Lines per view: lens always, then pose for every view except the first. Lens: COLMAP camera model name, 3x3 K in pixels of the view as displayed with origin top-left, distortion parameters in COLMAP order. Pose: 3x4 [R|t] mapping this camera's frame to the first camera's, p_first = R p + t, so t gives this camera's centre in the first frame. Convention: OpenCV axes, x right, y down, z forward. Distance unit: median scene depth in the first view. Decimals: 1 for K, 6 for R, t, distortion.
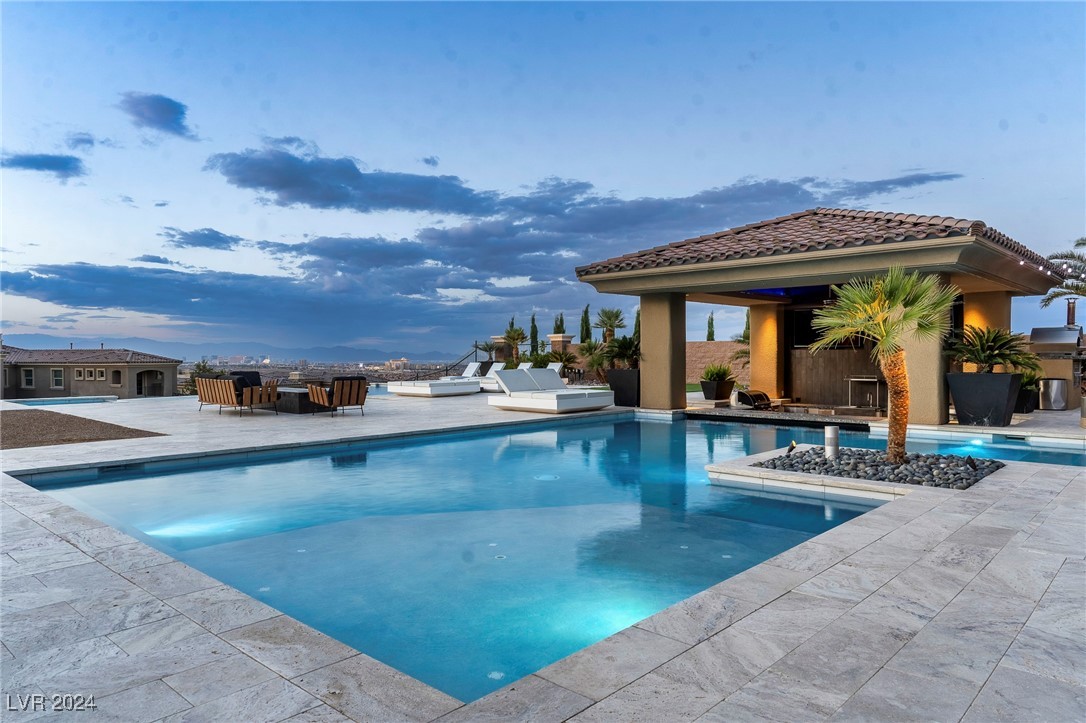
lens RADIAL K [[699.3, 0, 543.0], [0, 699.3, 361.5], [0, 0, 1]] dist [0.005291, 0.001145]
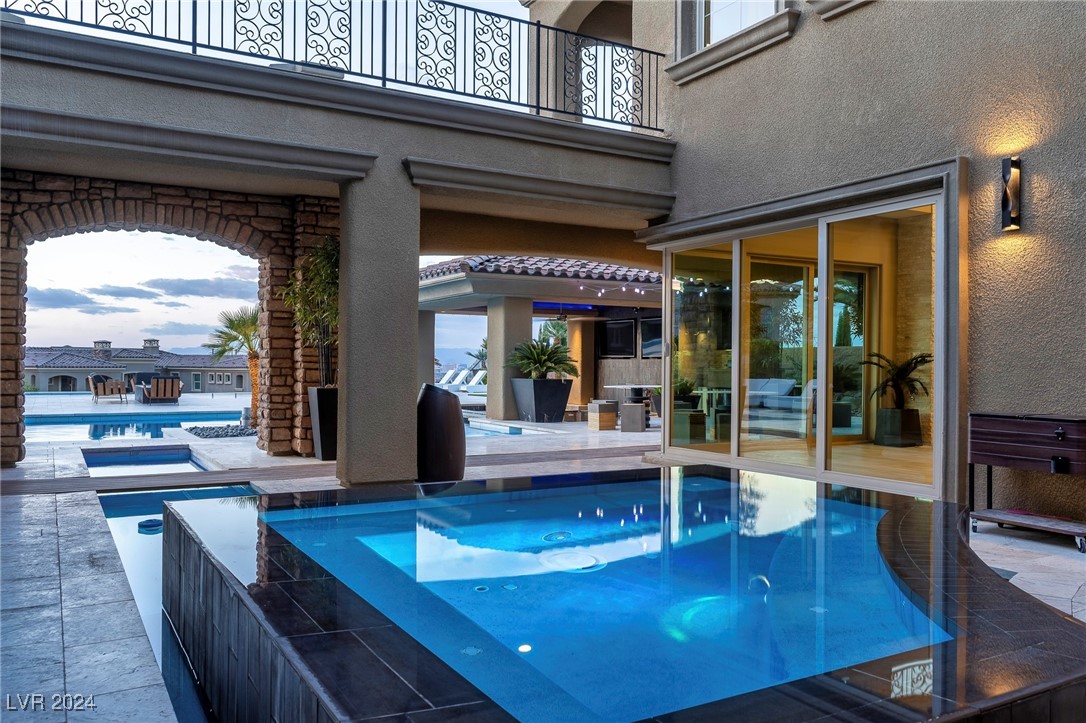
lens RADIAL K [[859.1, 0, 543.0], [0, 859.1, 361.5], [0, 0, 1]] dist [-0.005237, -0.000081]
pose [[0.951028, 0.007704, -0.309009, 0.676261], [-0.011233, 0.999890, -0.009644, 0.000336], [0.308901, 0.012643, 0.951010, -0.262384]]
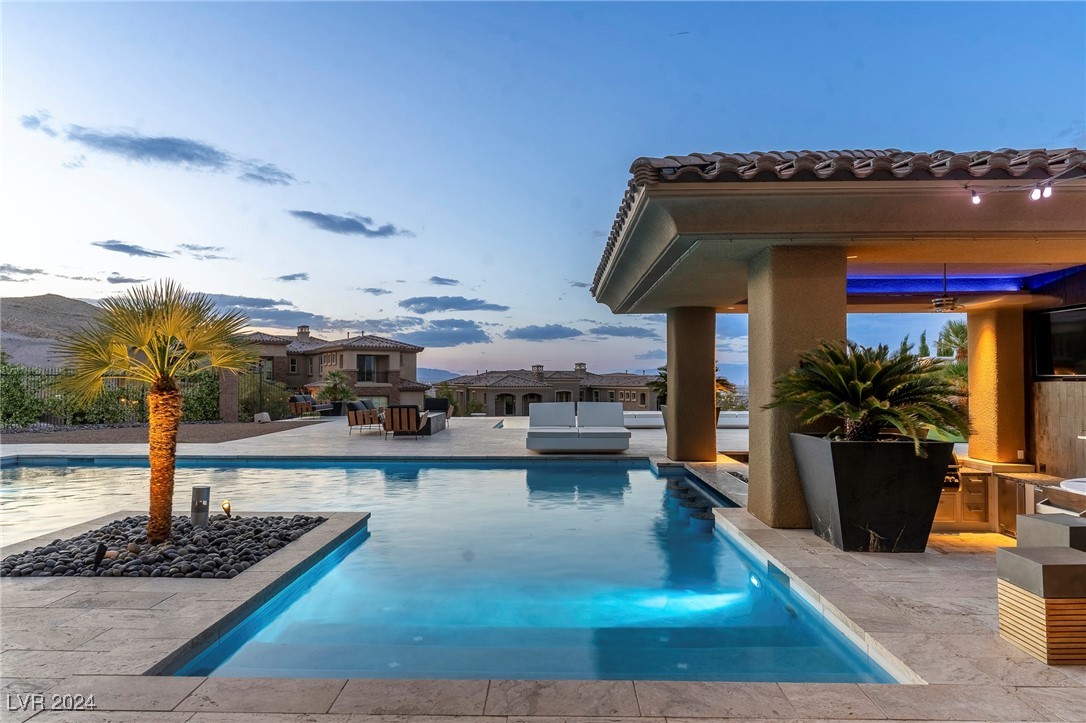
lens RADIAL K [[699.3, 0, 543.0], [0, 699.3, 361.5], [0, 0, 1]] dist [0.005291, 0.001145]
pose [[0.652066, -0.017430, -0.757962, 0.530145], [-0.007894, 0.999525, -0.029777, -0.012564], [0.758121, 0.025400, 0.651619, 0.309573]]
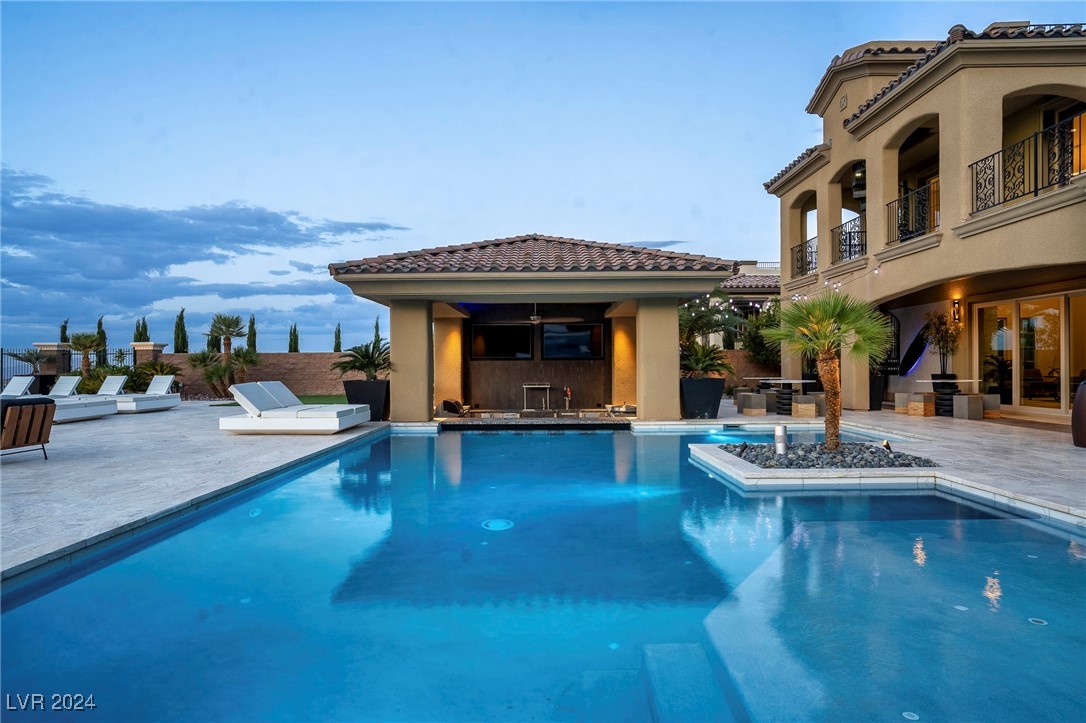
lens RADIAL K [[619.5, 0, 543.0], [0, 619.5, 361.5], [0, 0, 1]] dist [-0.019918, 0.001702]
pose [[0.738462, 0.003875, 0.674284, -0.218869], [0.008793, 0.999843, -0.015376, 0.000584], [-0.674238, 0.017284, 0.738312, 0.208403]]
